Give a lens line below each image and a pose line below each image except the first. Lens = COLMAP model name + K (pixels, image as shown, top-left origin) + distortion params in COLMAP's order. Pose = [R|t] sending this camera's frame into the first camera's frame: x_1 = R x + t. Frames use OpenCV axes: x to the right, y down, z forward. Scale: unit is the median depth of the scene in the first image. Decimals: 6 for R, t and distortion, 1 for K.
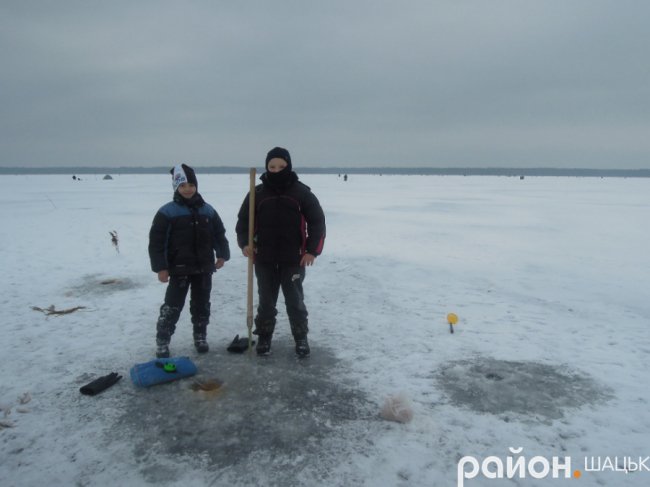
lens RADIAL K [[454.7, 0, 325.0], [0, 454.7, 243.5], [0, 0, 1]] dist [-0.025827, -0.002268]
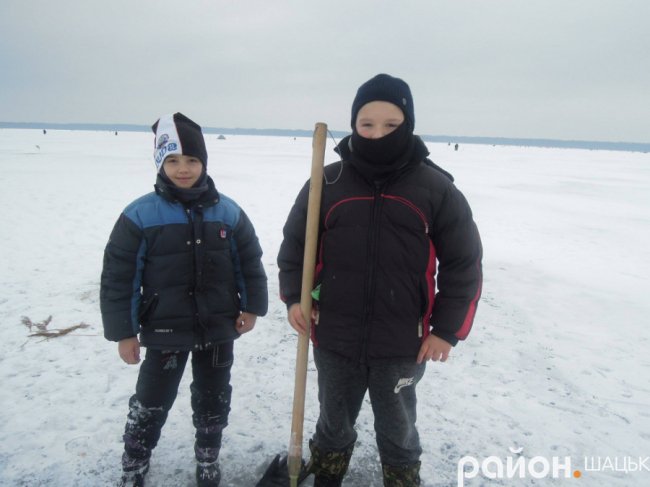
lens RADIAL K [[454.7, 0, 325.0], [0, 454.7, 243.5], [0, 0, 1]] dist [-0.025827, -0.002268]
pose [[0.973833, 0.081101, -0.212303, -0.055343], [-0.065530, 0.994688, 0.079388, -0.088105], [0.217614, -0.063399, 0.973974, 0.565756]]
